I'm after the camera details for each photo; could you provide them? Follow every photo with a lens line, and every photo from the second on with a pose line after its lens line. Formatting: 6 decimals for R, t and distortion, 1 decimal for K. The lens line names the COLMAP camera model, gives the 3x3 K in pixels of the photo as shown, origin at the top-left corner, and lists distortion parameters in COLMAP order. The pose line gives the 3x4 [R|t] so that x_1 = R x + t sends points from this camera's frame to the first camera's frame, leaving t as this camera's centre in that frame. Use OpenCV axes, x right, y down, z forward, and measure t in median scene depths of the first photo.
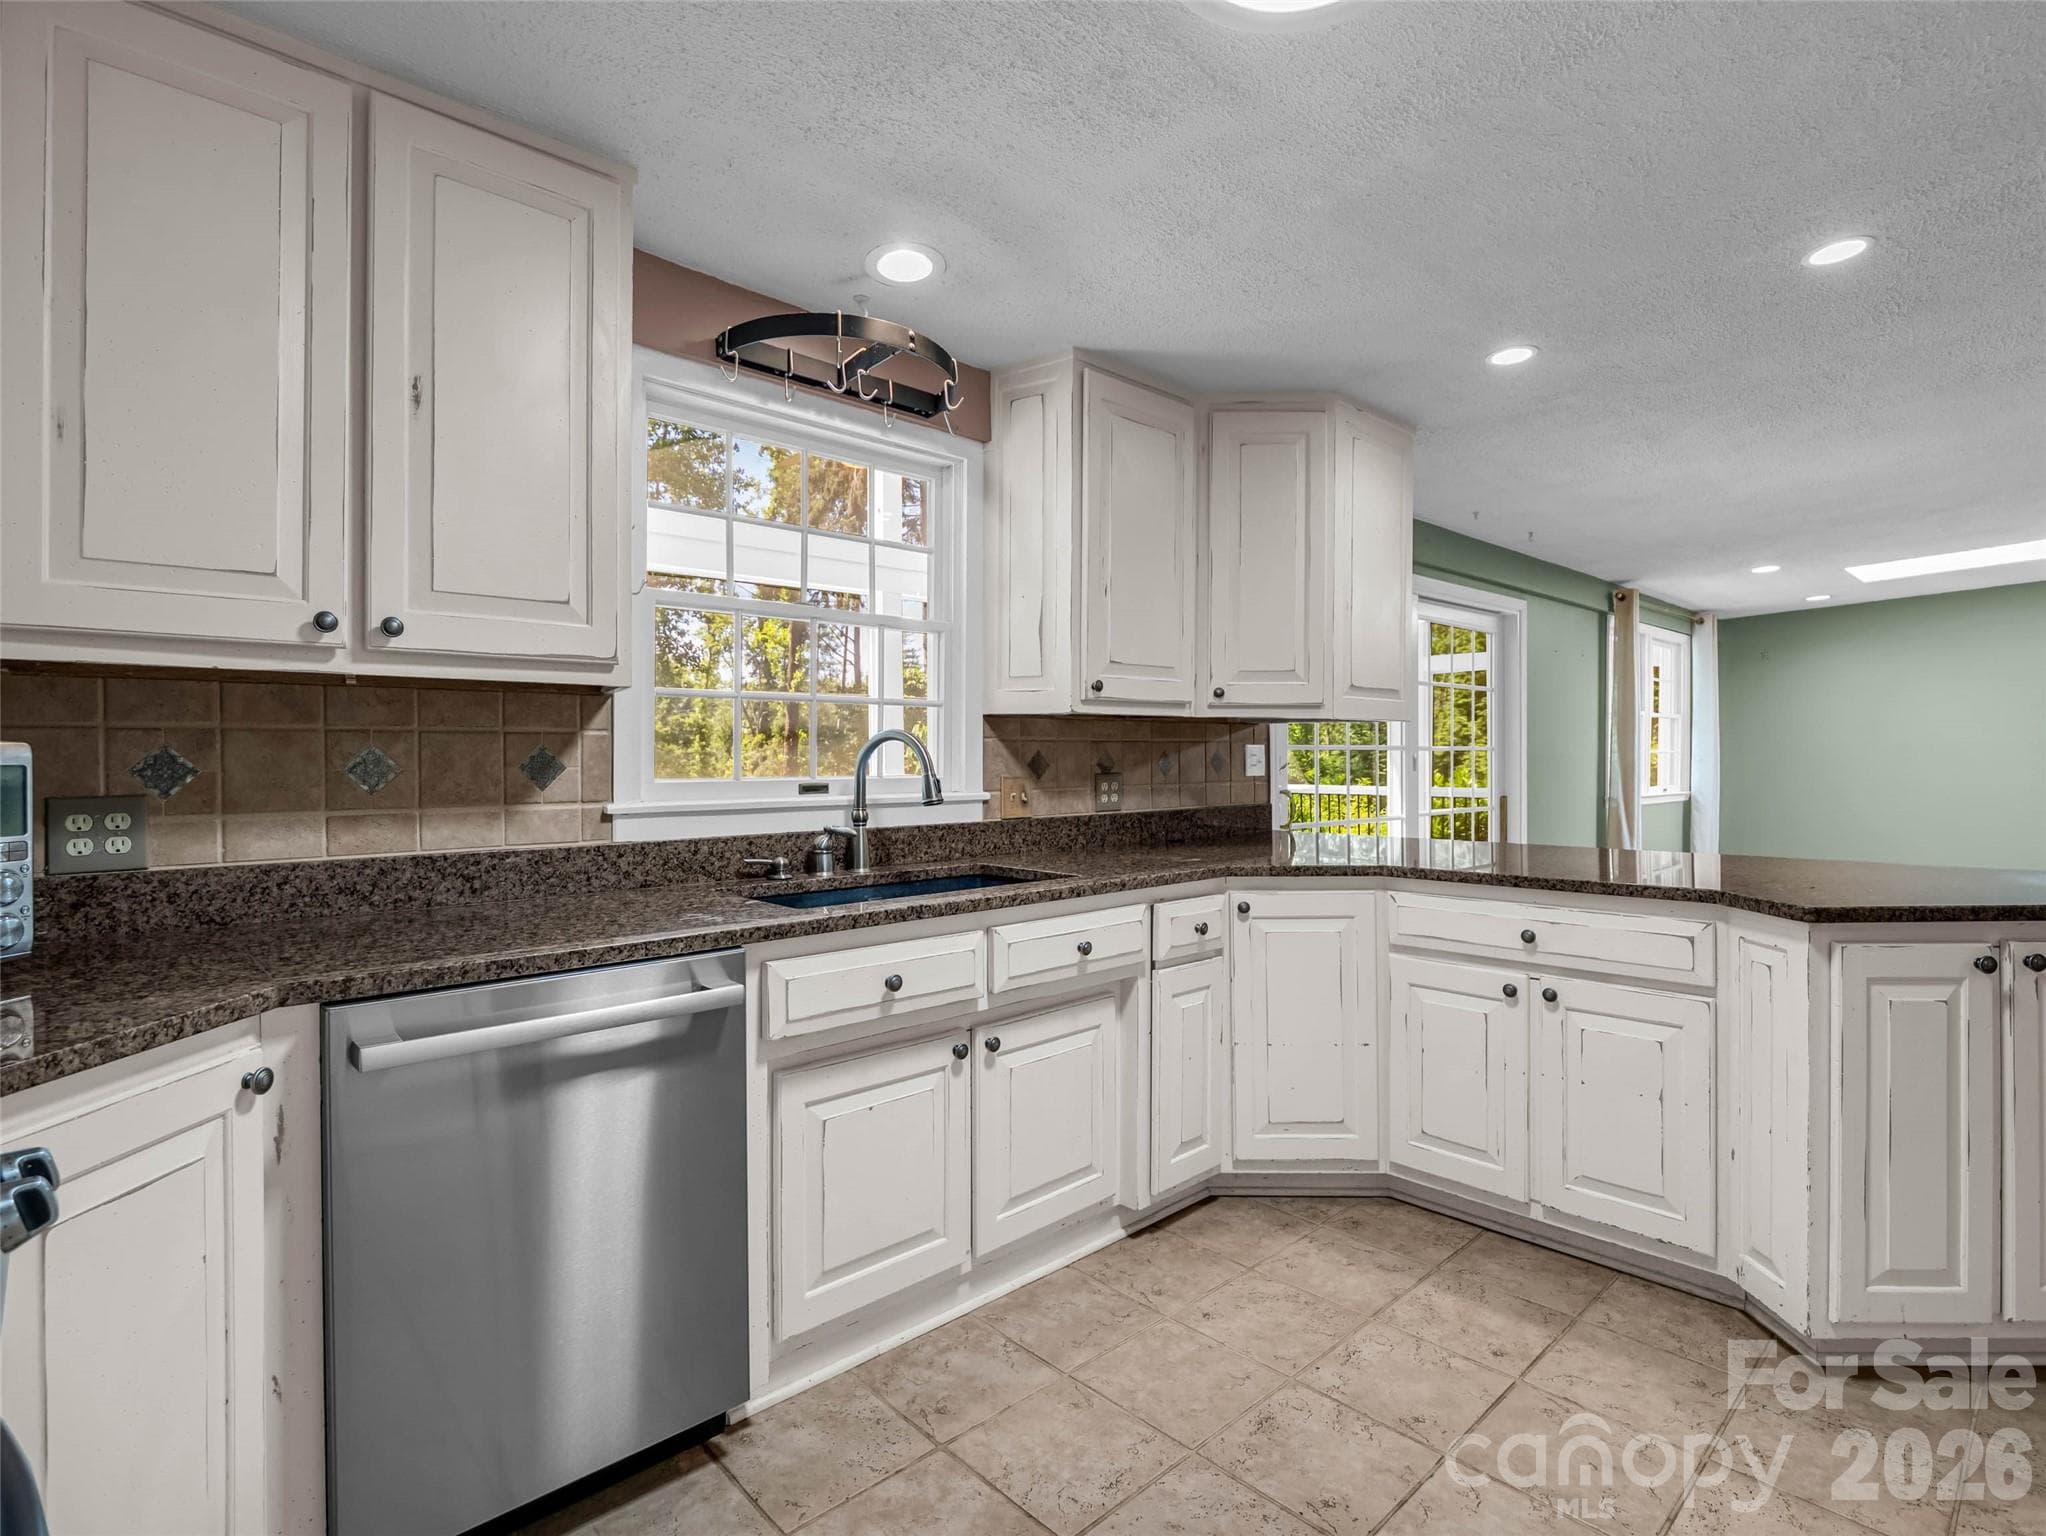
lens RADIAL K [[1032.1, 0, 1013.7], [0, 1032.1, 755.0], [0, 0, 1]] dist [-0.020937, -0.000816]
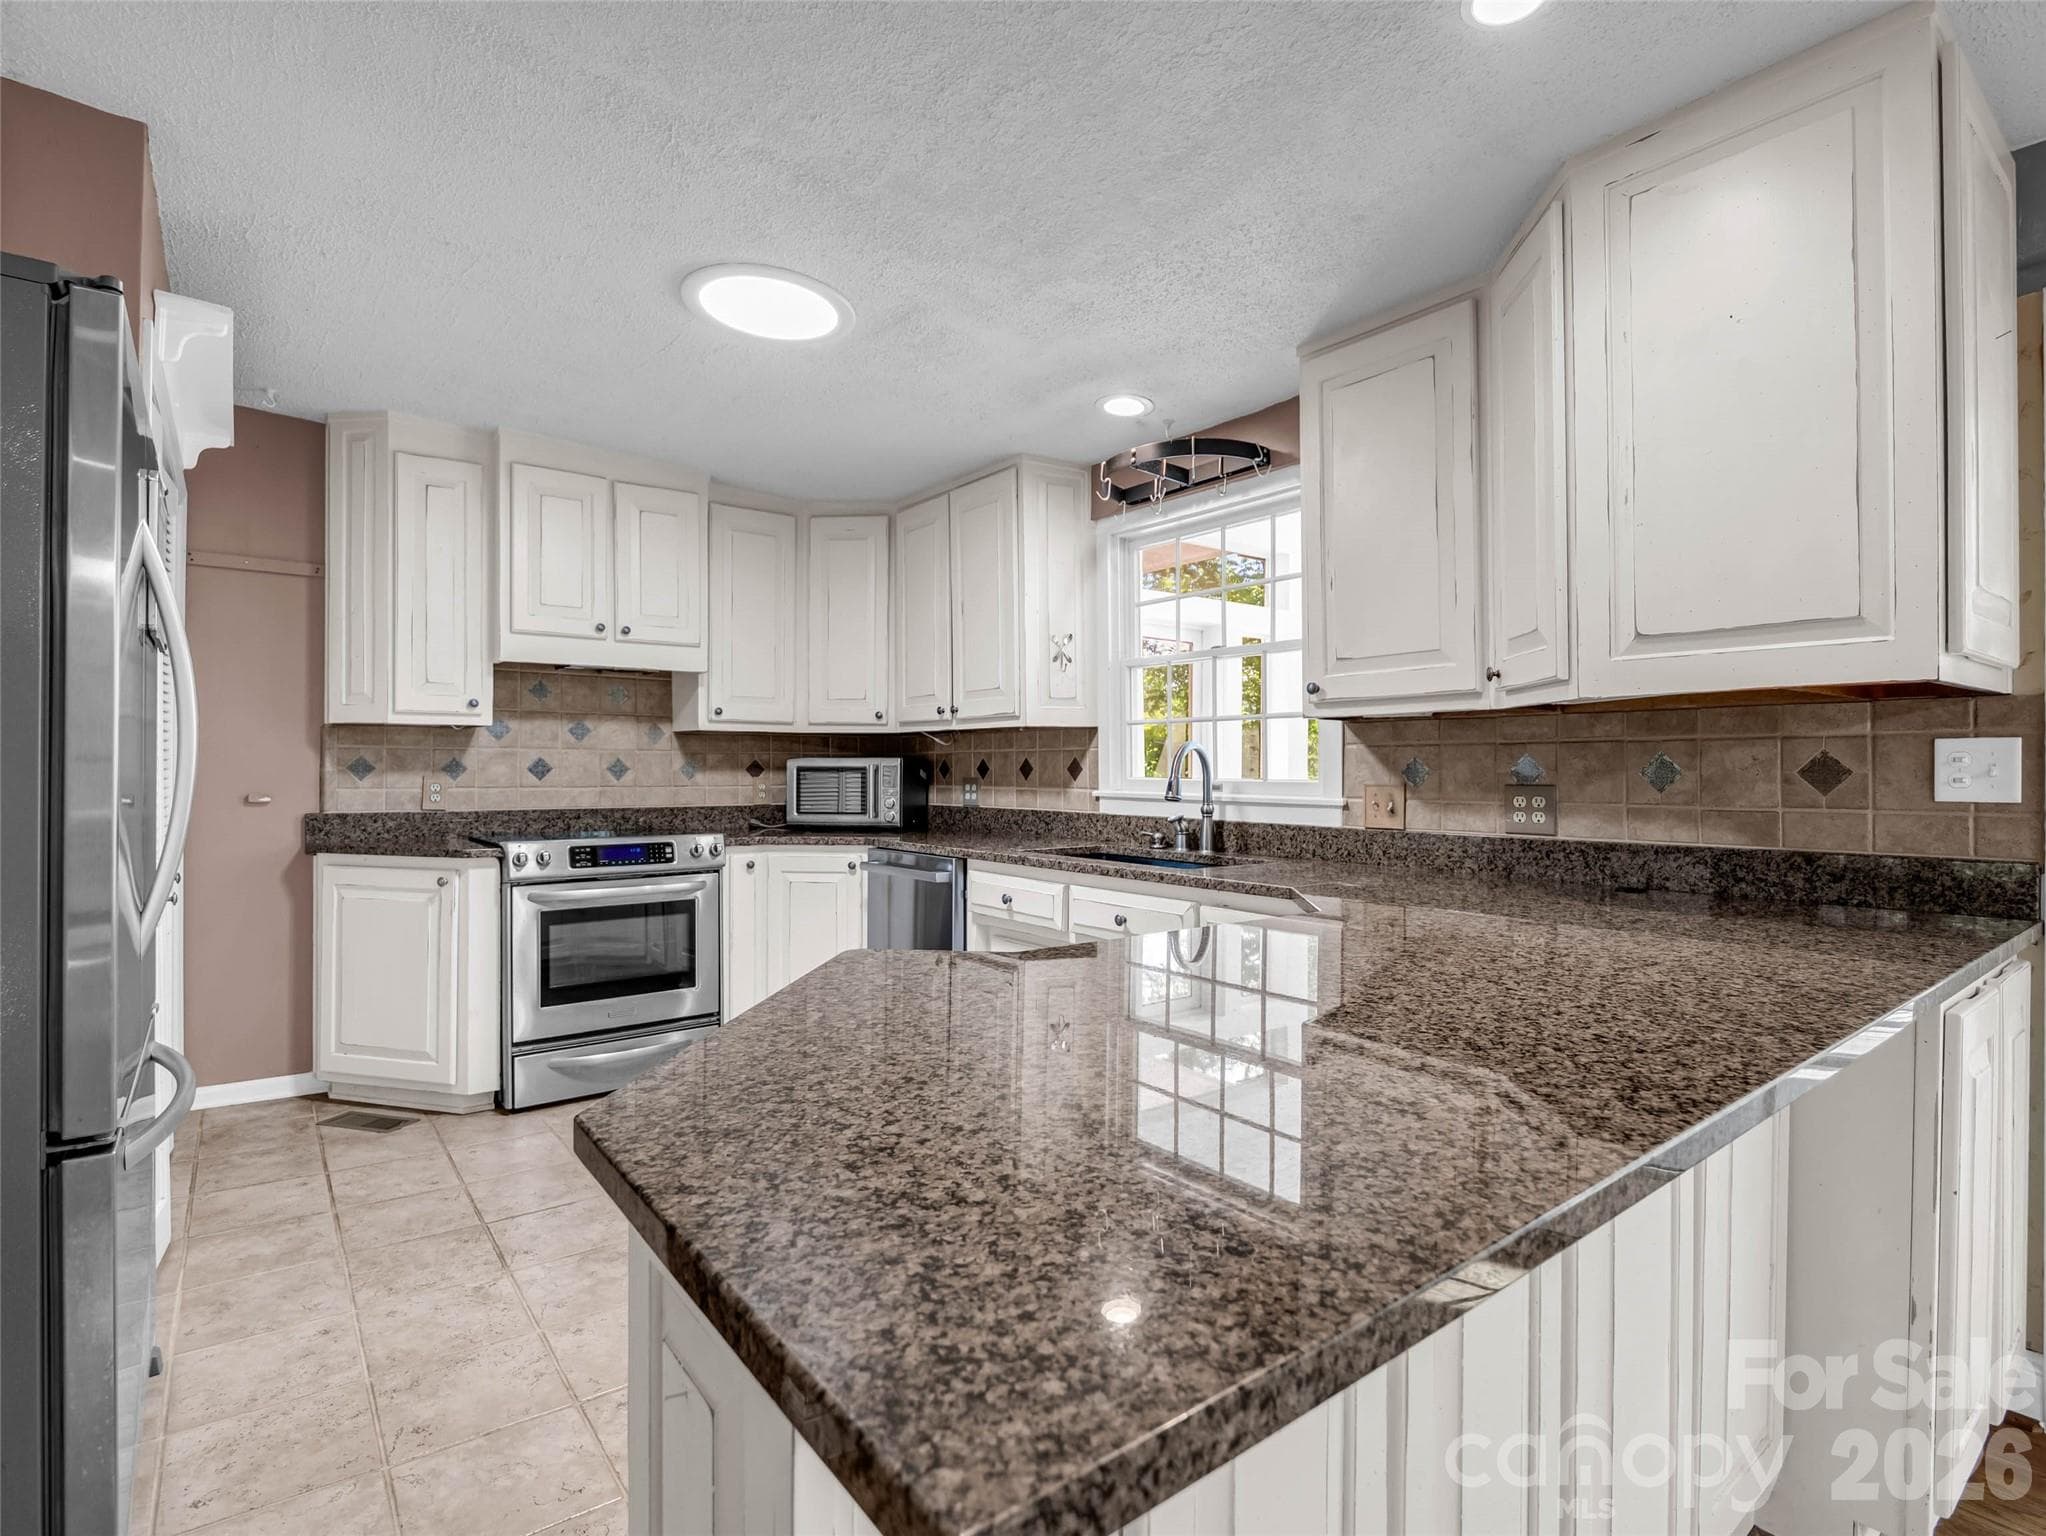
lens RADIAL K [[1032.1, 0, 1013.7], [0, 1032.1, 755.0], [0, 0, 1]] dist [-0.020937, -0.000816]
pose [[-0.116601, -0.007004, -0.993154, 1.139828], [0.002055, 0.999971, -0.007293, 0.000263], [0.993177, -0.002891, -0.116584, 0.900906]]
